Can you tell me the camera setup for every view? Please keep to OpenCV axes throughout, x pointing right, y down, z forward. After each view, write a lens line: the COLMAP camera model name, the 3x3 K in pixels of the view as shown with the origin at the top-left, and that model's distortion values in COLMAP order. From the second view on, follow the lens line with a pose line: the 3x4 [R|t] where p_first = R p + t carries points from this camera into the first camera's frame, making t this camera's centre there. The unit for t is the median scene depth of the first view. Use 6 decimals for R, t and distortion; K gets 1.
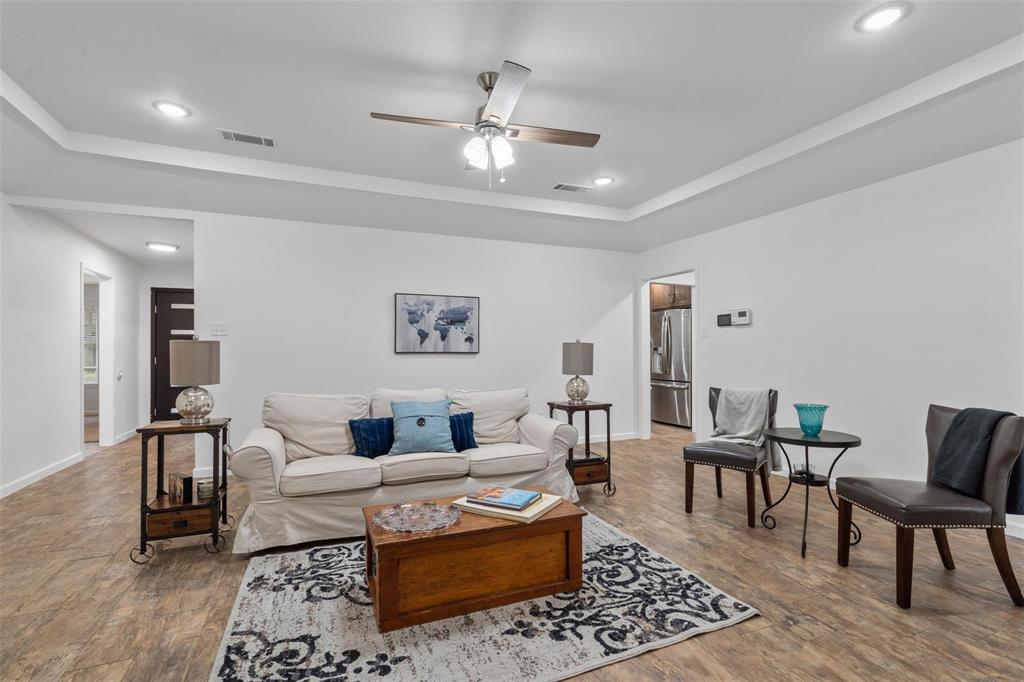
lens RADIAL K [[474.0, 0, 509.3], [0, 474.0, 352.2], [0, 0, 1]] dist [-0.009285, 0.003609]
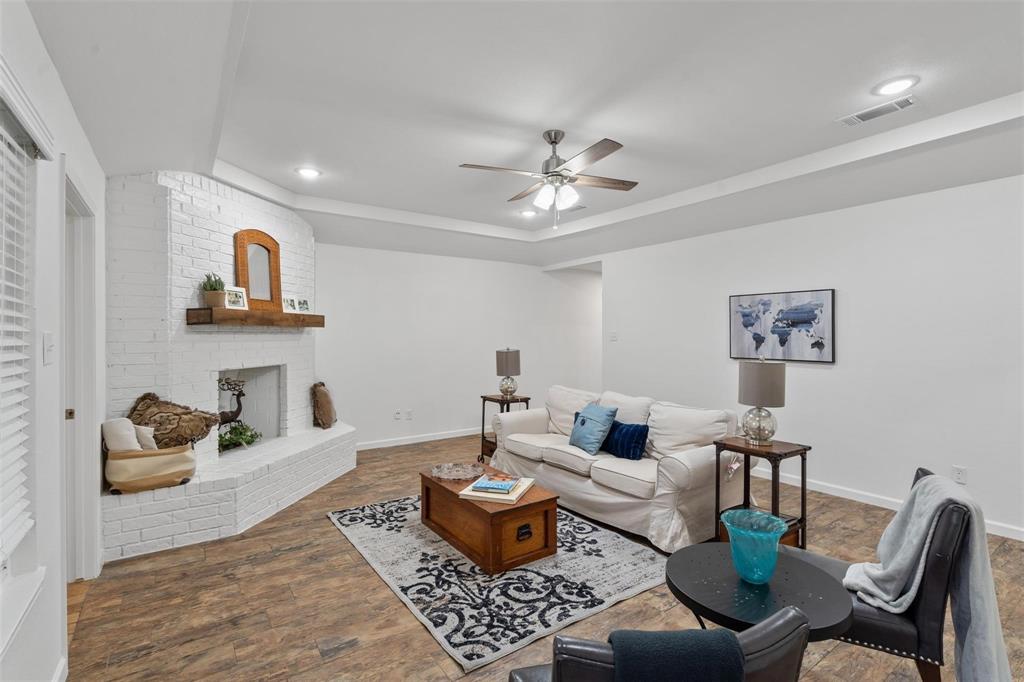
lens RADIAL K [[474.0, 0, 508.8], [0, 474.0, 333.3], [0, 0, 1]] dist [-0.009285, 0.003609]
pose [[0.210977, -0.002071, -0.977489, 1.259183], [0.001369, 0.999997, -0.001823, -0.100125], [0.977490, -0.000954, 0.210980, 0.758178]]
